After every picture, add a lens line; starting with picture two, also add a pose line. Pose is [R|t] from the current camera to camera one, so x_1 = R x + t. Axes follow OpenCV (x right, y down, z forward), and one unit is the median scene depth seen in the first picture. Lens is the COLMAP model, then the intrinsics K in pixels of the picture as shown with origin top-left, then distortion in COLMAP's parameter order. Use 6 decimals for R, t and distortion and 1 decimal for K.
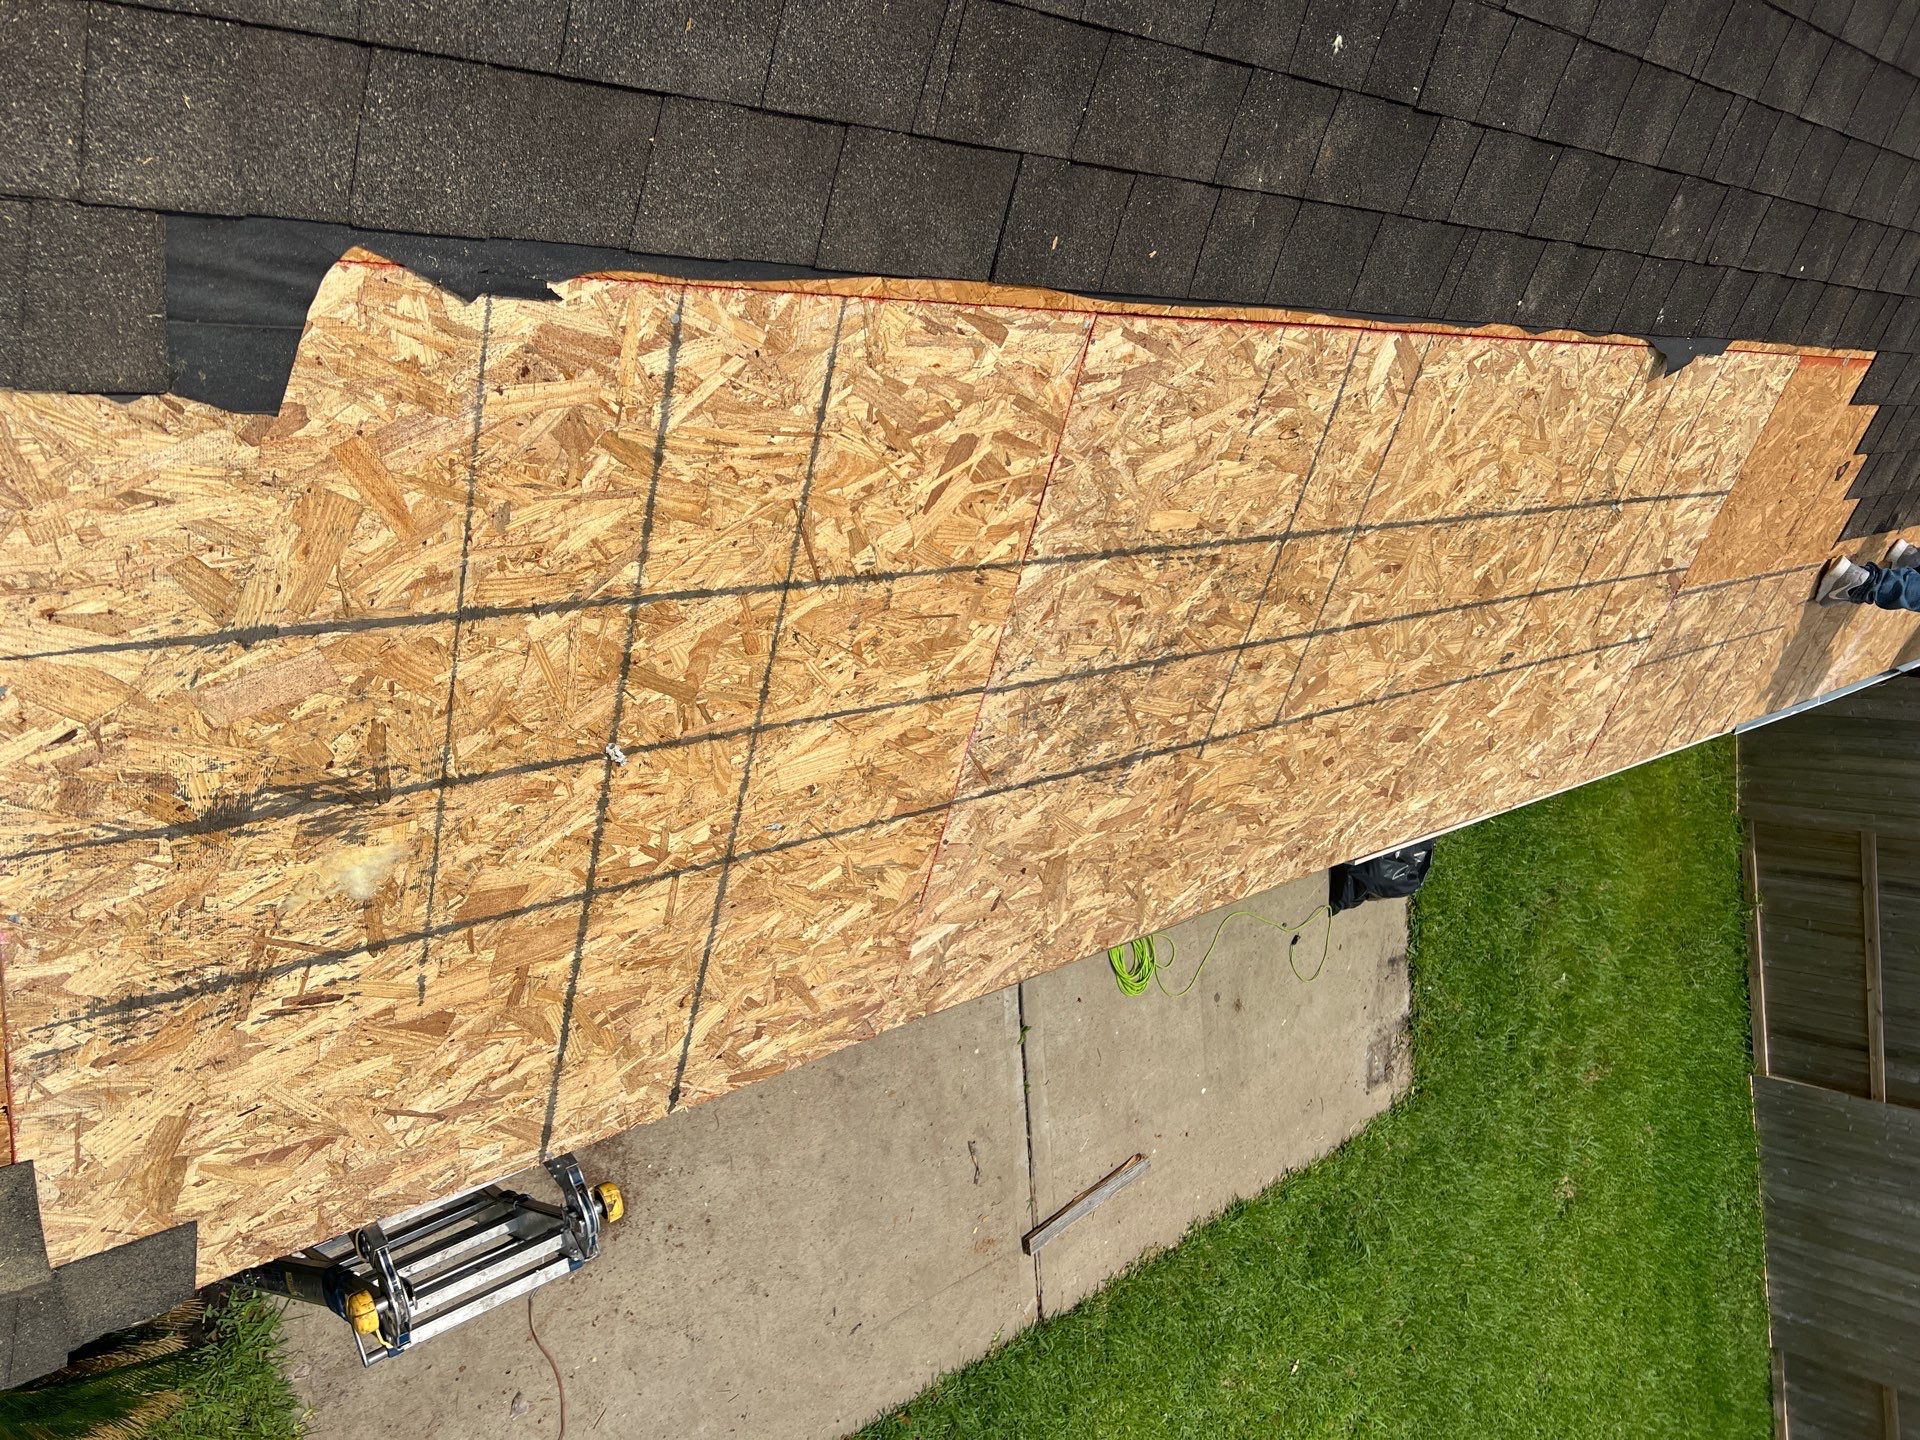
lens RADIAL K [[1477.9, 0, 986.0], [0, 1477.9, 736.4], [0, 0, 1]] dist [0.054482, -0.070388]
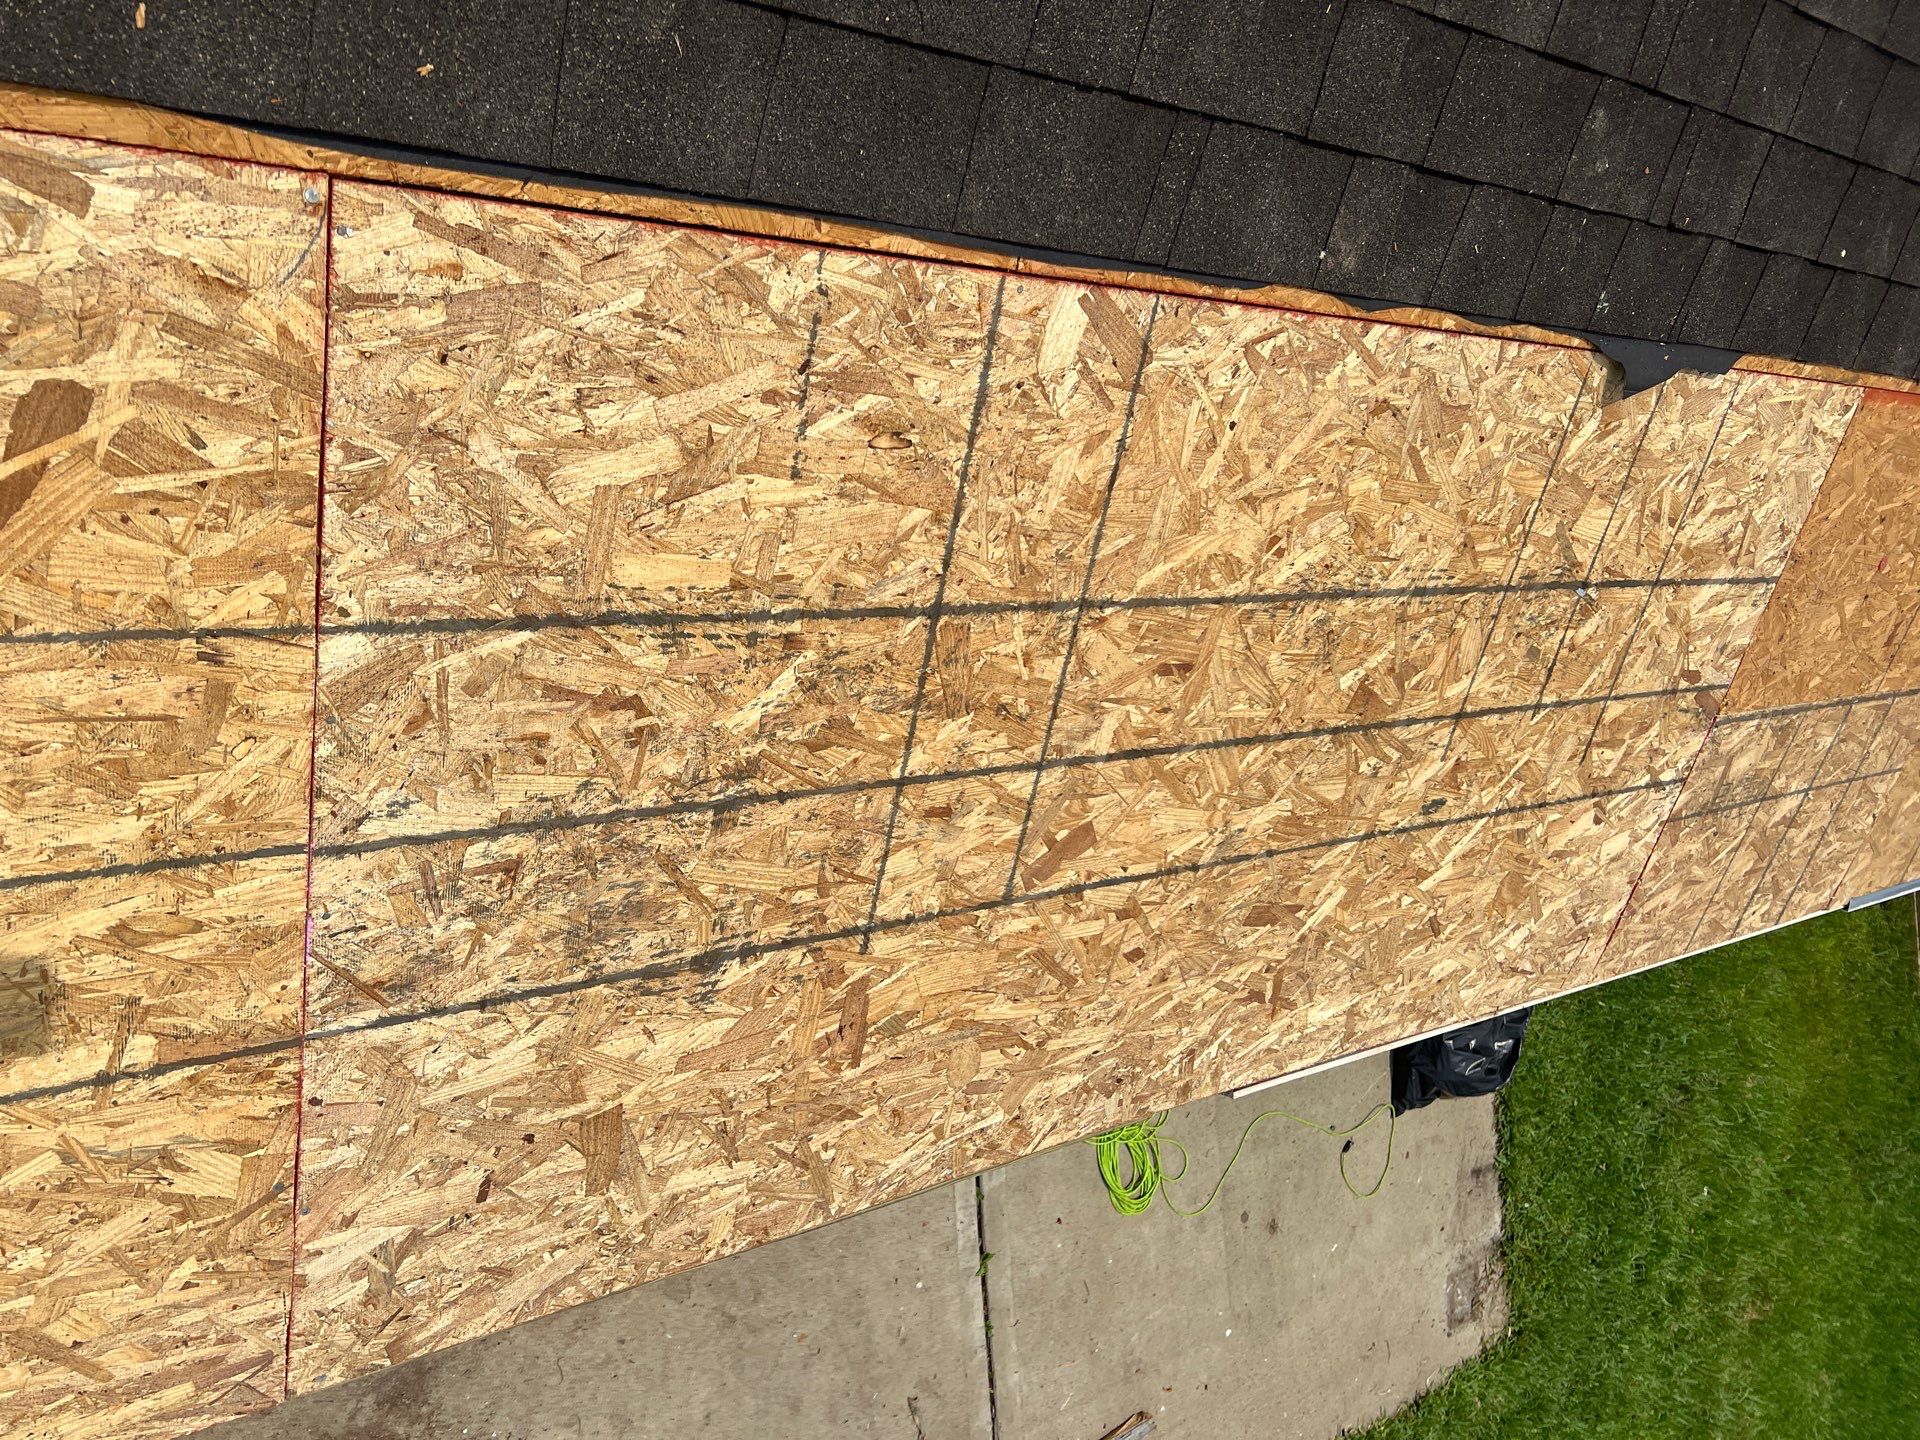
lens RADIAL K [[1443.1, 0, 960.0], [0, 1443.1, 720.0], [0, 0, 1]] dist [0.073127, -0.088517]
pose [[0.992398, -0.005430, -0.122953, 0.239405], [-0.008963, 0.993185, -0.116208, -0.012754], [0.122746, 0.116426, 0.985585, 0.325536]]
